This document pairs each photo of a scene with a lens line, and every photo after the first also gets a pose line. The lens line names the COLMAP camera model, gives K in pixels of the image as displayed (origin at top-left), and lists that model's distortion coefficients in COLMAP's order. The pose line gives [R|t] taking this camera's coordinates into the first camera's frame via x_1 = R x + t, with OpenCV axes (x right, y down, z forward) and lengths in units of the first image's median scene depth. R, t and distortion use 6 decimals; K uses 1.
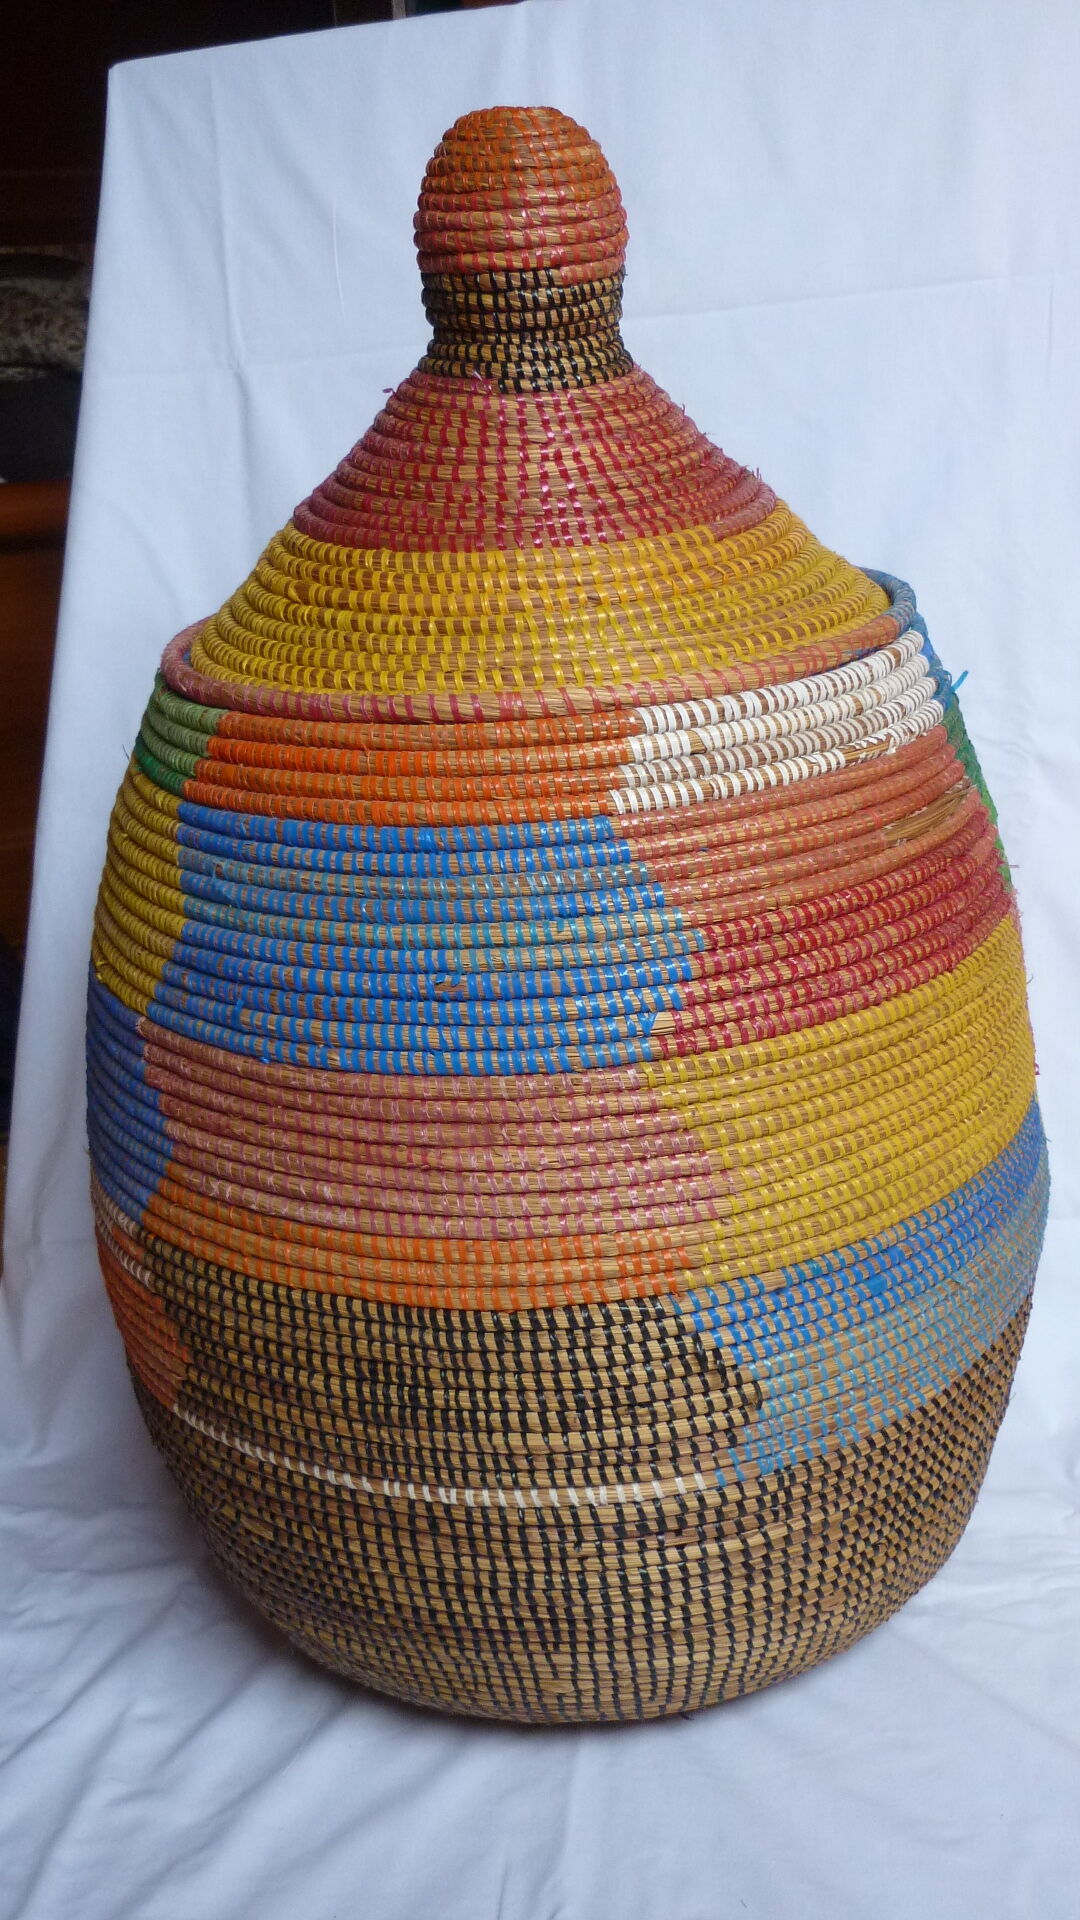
lens RADIAL K [[1873.7, 0, 564.9], [0, 1873.7, 1018.5], [0, 0, 1]] dist [-0.026273, -0.001422]
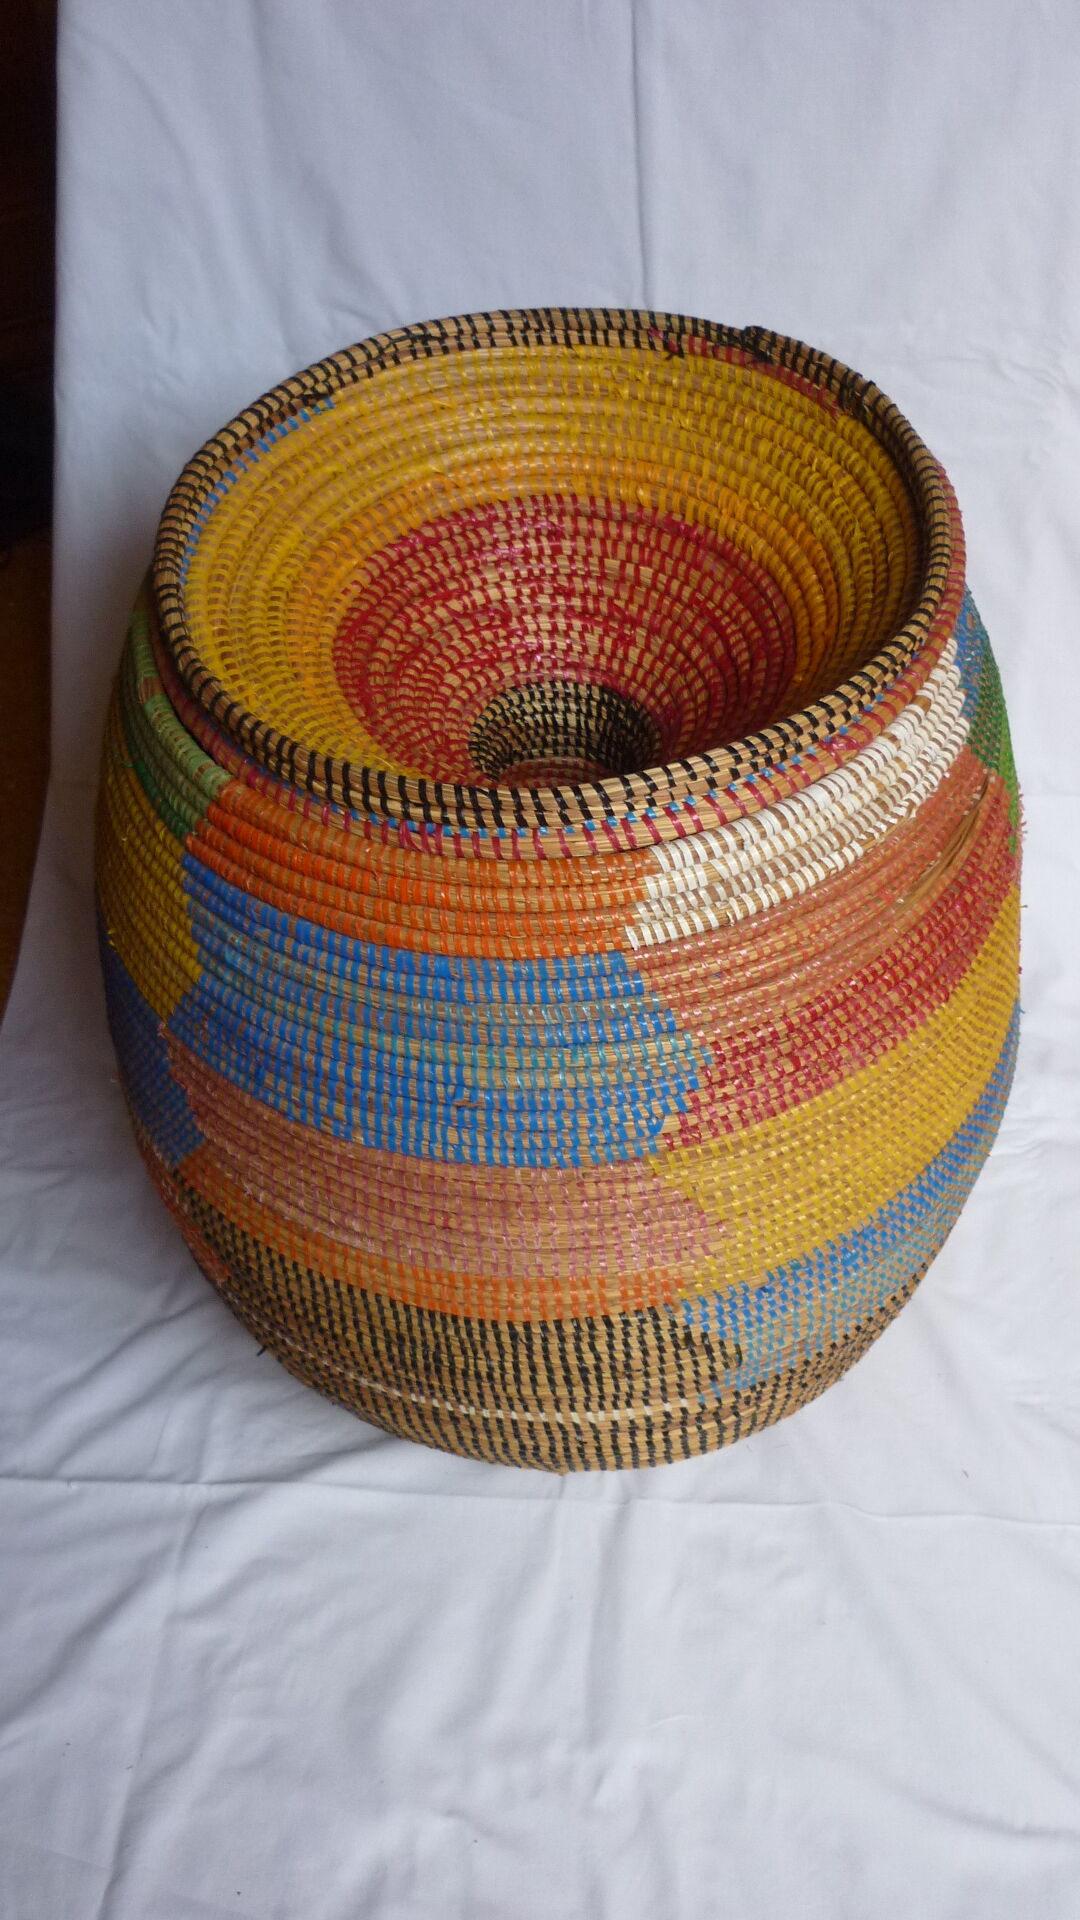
lens RADIAL K [[1934.9, 0, 540.0], [0, 1934.9, 960.0], [0, 0, 1]] dist [-0.101116, -0.001034]
pose [[0.999902, -0.001436, 0.013932, -0.034855], [-0.005338, 0.880570, 0.473886, -0.580937], [-0.012949, -0.473914, 0.880476, 0.081453]]
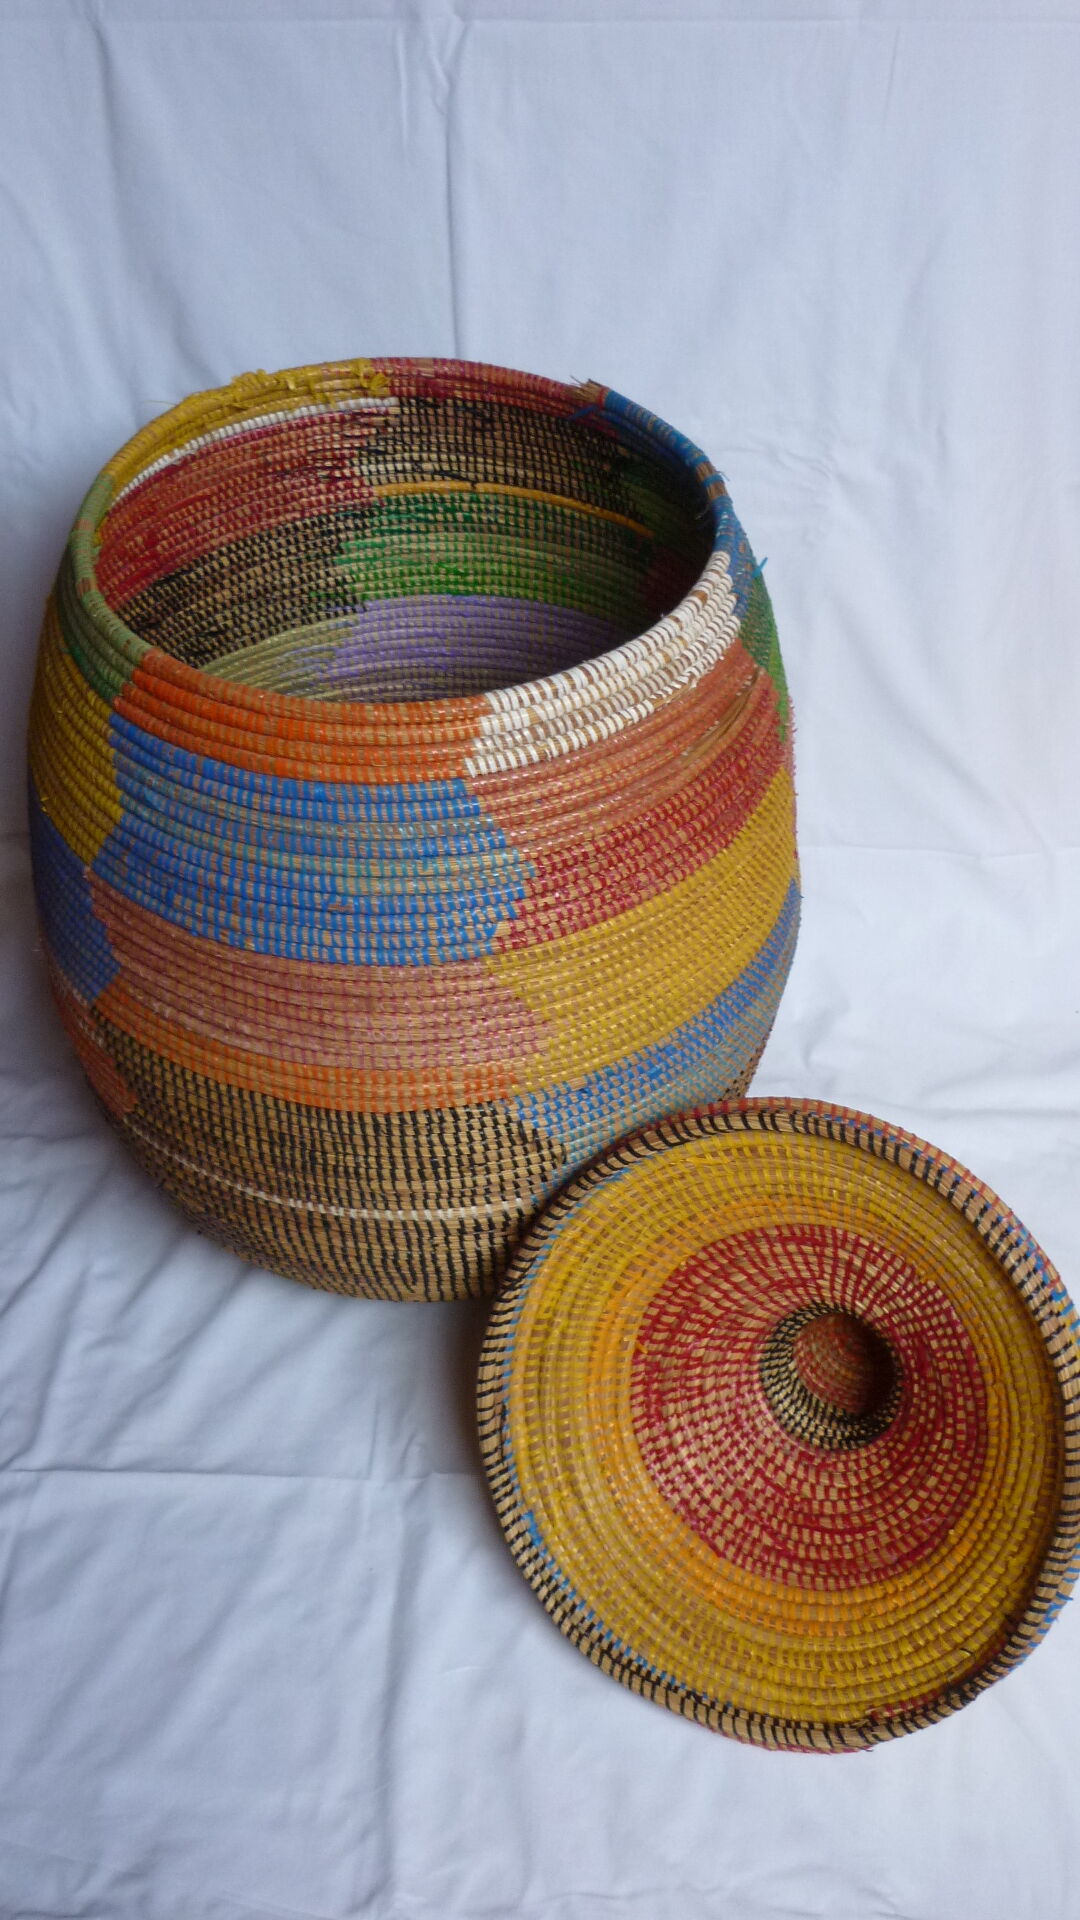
lens RADIAL K [[1934.9, 0, 540.0], [0, 1934.9, 960.0], [0, 0, 1]] dist [-0.101116, -0.001034]
pose [[0.996677, 0.001798, 0.081431, -0.030878], [-0.034379, 0.915623, 0.400566, -0.509978], [-0.073840, -0.402035, 0.912642, -0.245885]]
